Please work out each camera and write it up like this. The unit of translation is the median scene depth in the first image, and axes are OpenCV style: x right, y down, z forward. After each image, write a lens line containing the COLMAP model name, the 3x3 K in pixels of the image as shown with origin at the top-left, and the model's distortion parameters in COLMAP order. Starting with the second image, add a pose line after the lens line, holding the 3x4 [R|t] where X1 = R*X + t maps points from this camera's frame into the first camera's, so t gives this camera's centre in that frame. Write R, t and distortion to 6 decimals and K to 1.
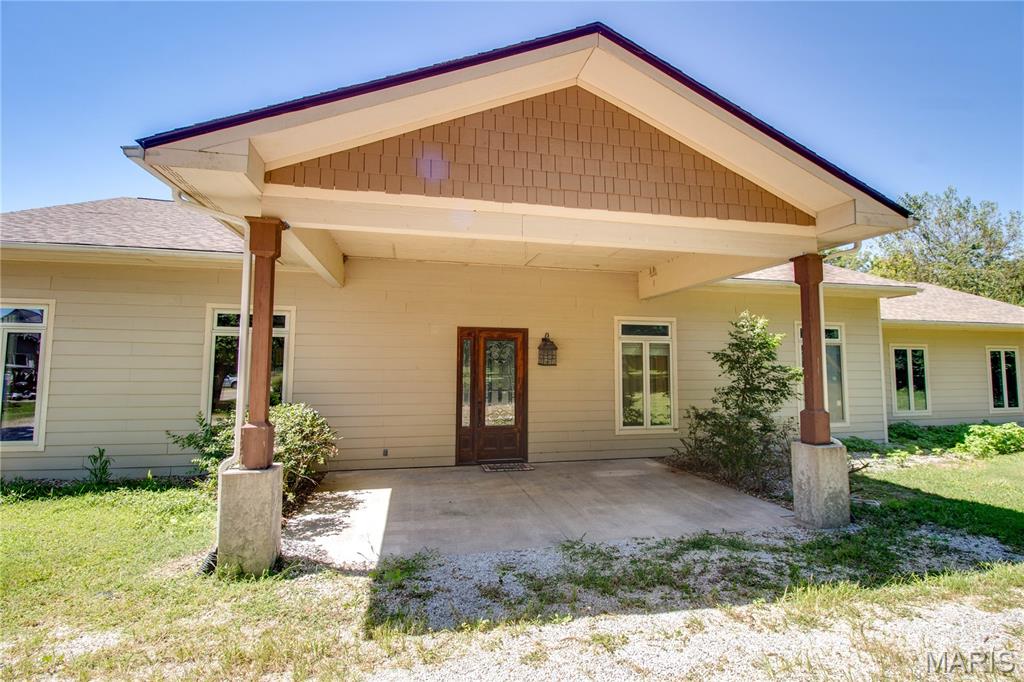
lens RADIAL K [[483.5, 0, 514.2], [0, 483.5, 327.0], [0, 0, 1]] dist [0.001606, -0.013966]
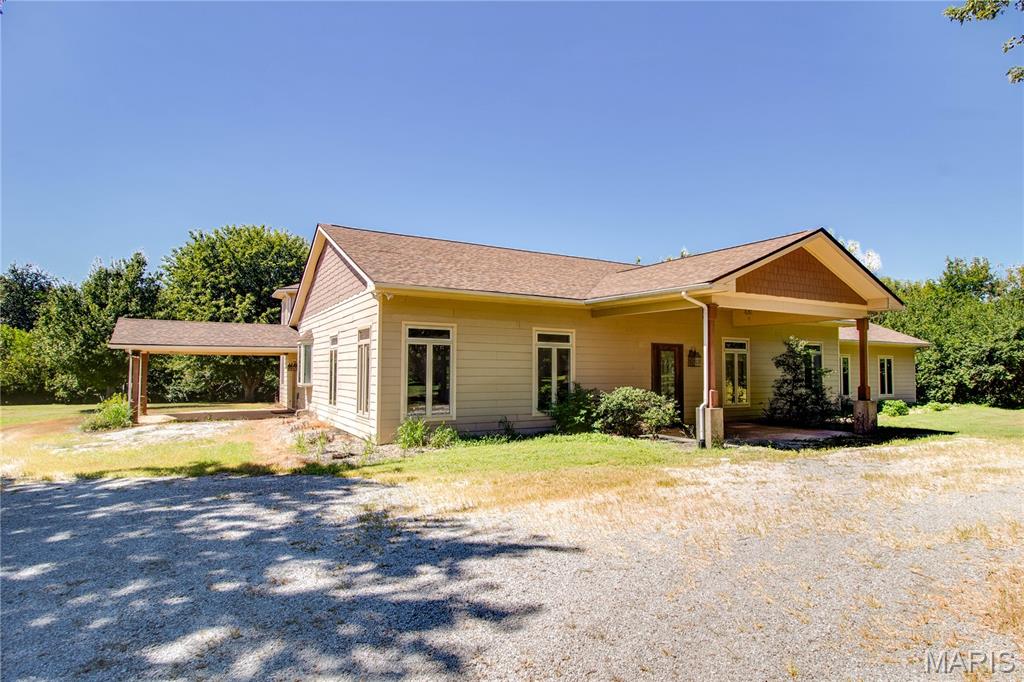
lens RADIAL K [[569.3, 0, 499.3], [0, 569.3, 342.6], [0, 0, 1]] dist [-0.001575, -0.001258]
pose [[0.958425, 0.013116, 0.285043, -1.141142], [-0.021104, 0.999465, 0.024969, -0.037873], [-0.284563, -0.029947, 0.958189, -0.688861]]
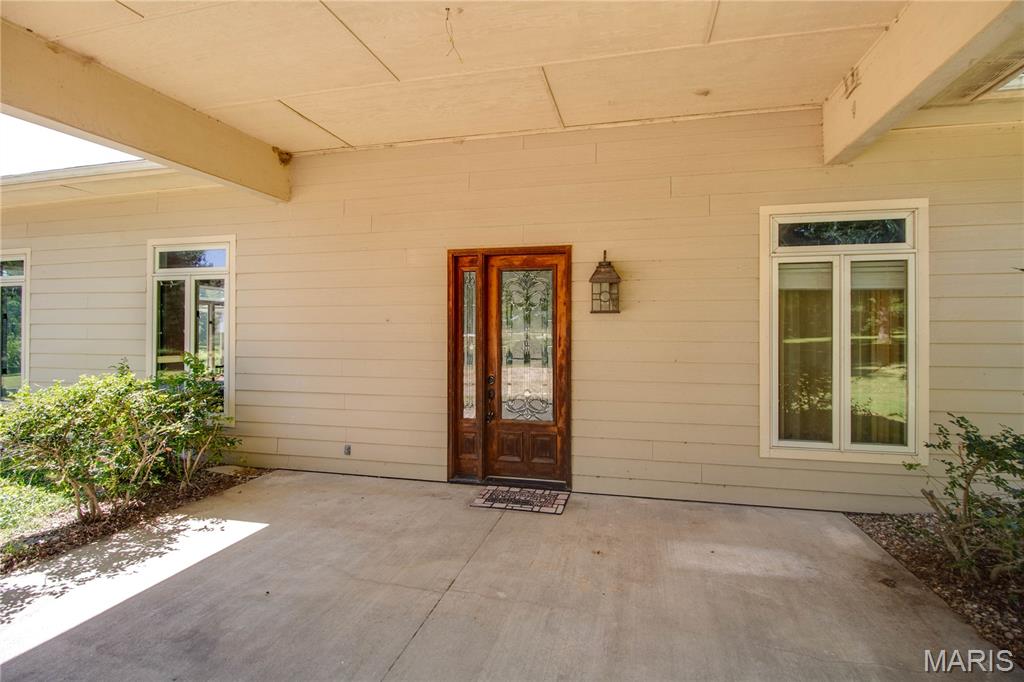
lens RADIAL K [[483.5, 0, 514.2], [0, 483.5, 327.0], [0, 0, 1]] dist [0.001606, -0.013966]
pose [[0.897366, -0.004083, -0.441268, 0.210115], [0.040086, 0.996577, 0.072297, 0.052783], [0.439463, -0.082566, 0.894458, 0.495103]]
